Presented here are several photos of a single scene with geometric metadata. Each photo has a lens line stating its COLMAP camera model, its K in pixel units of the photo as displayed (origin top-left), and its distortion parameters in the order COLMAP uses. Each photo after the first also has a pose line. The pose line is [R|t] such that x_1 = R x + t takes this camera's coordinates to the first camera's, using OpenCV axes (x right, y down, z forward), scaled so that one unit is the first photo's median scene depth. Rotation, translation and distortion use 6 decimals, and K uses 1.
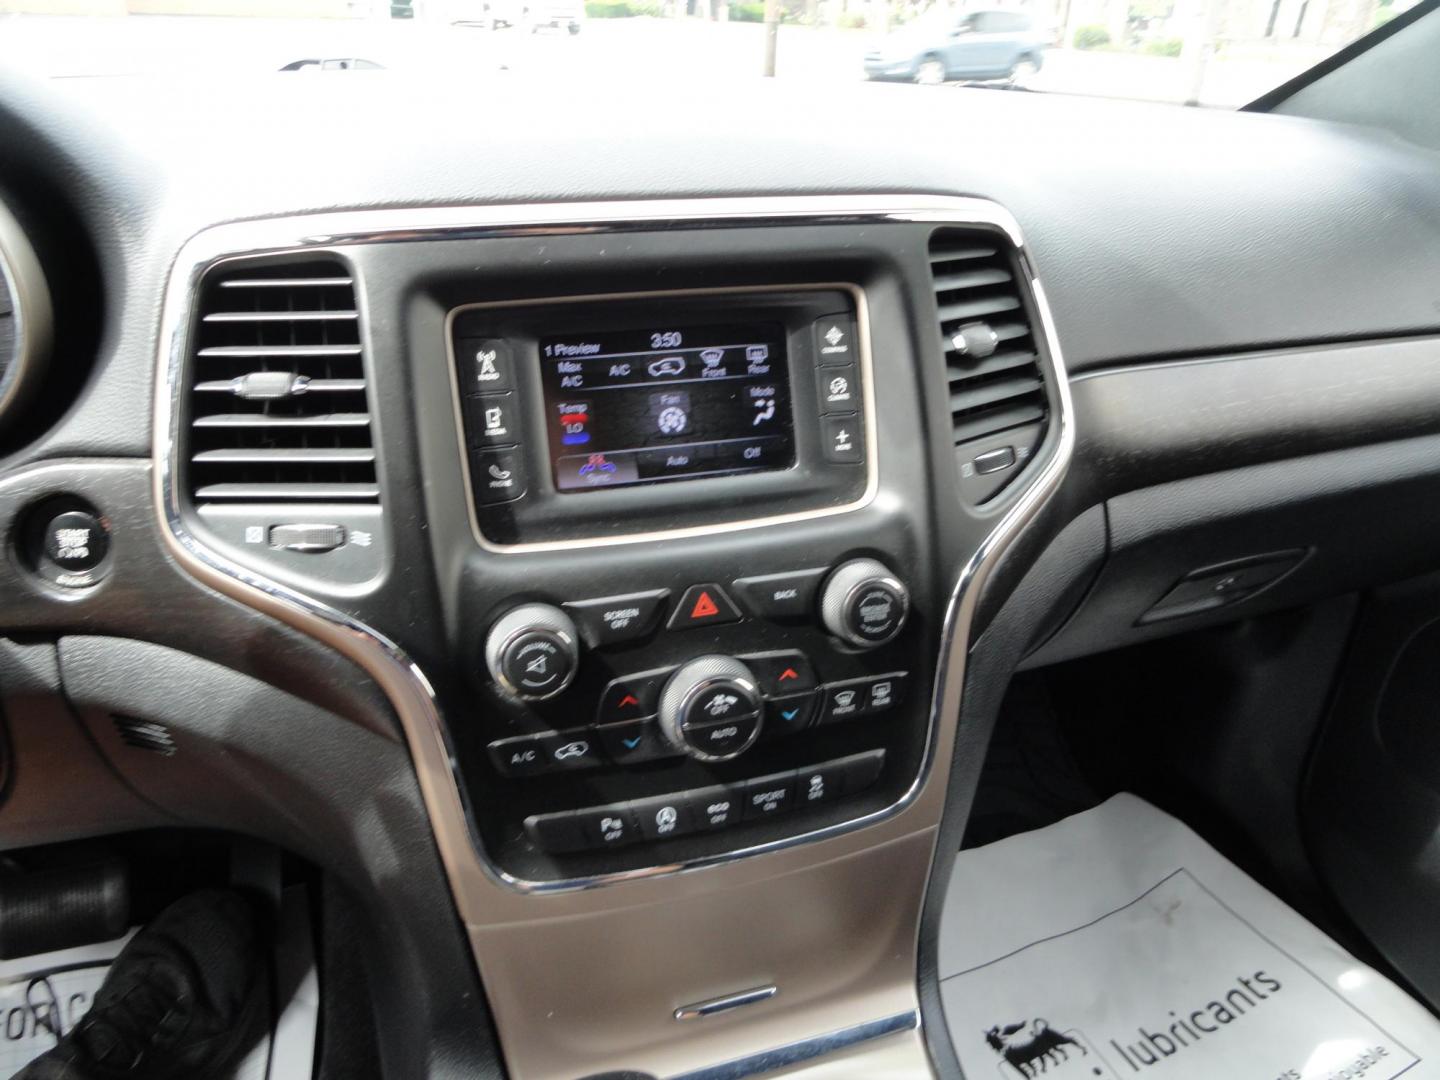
lens RADIAL K [[995.9, 0, 728.6], [0, 995.9, 541.1], [0, 0, 1]] dist [-0.012849, 0.005233]
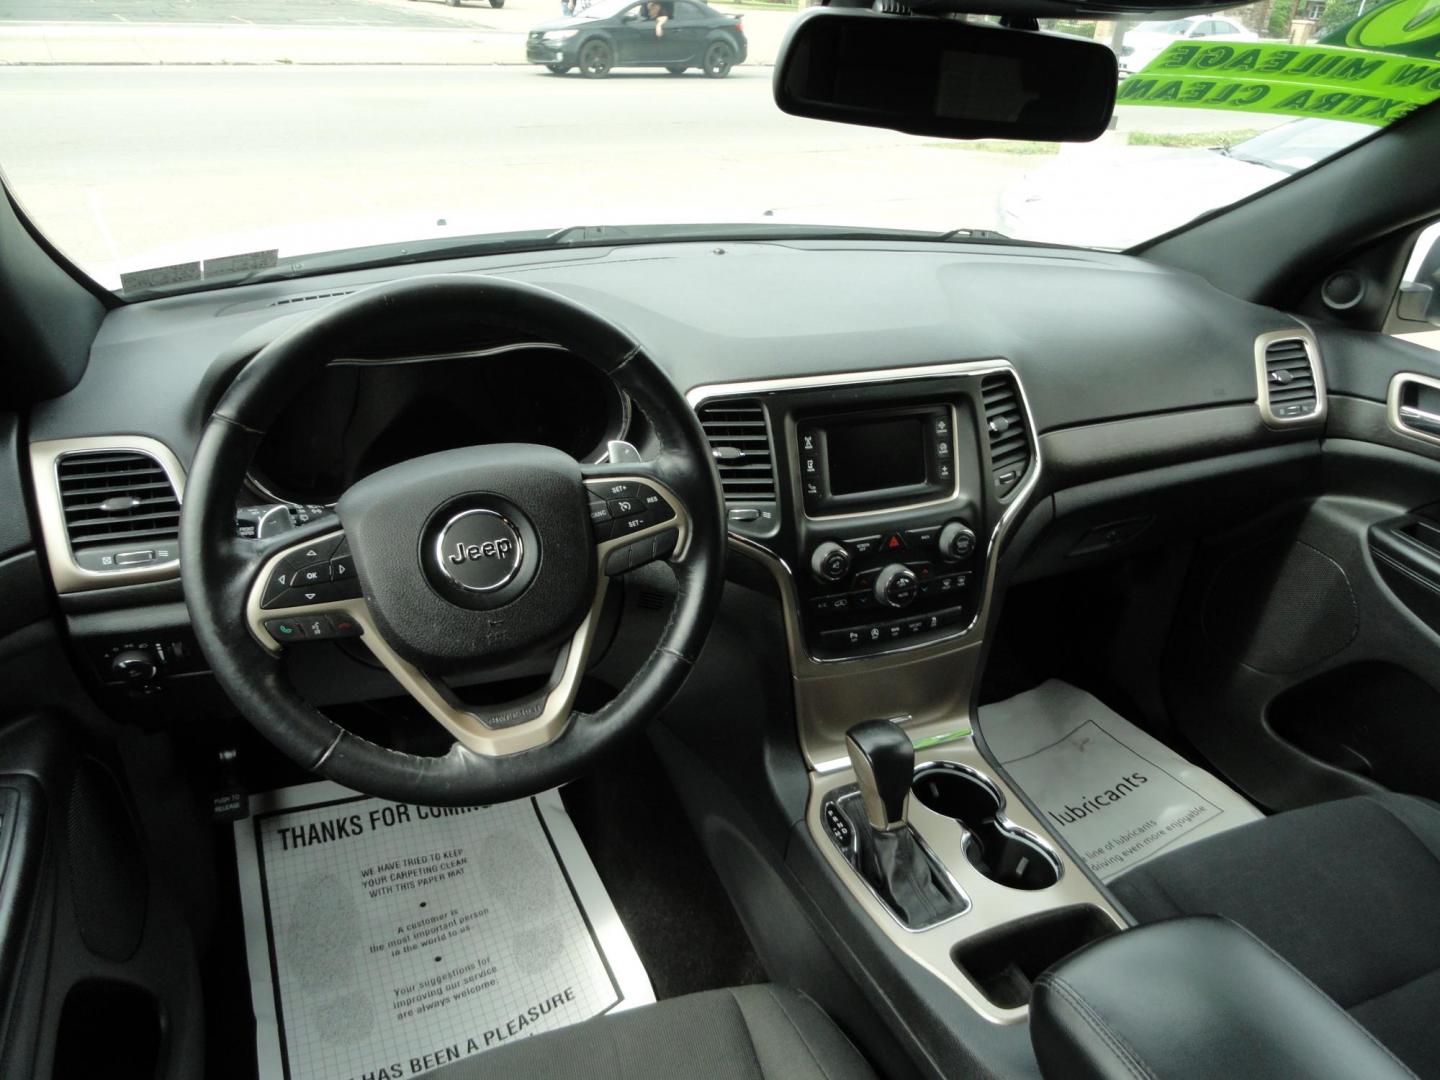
lens RADIAL K [[995.9, 0, 728.6], [0, 995.9, 541.1], [0, 0, 1]] dist [-0.012849, 0.005233]
pose [[0.996987, -0.010512, 0.076854, -0.561821], [0.008525, 0.999622, 0.026144, -0.002585], [-0.077100, -0.025410, 0.996700, -1.254633]]
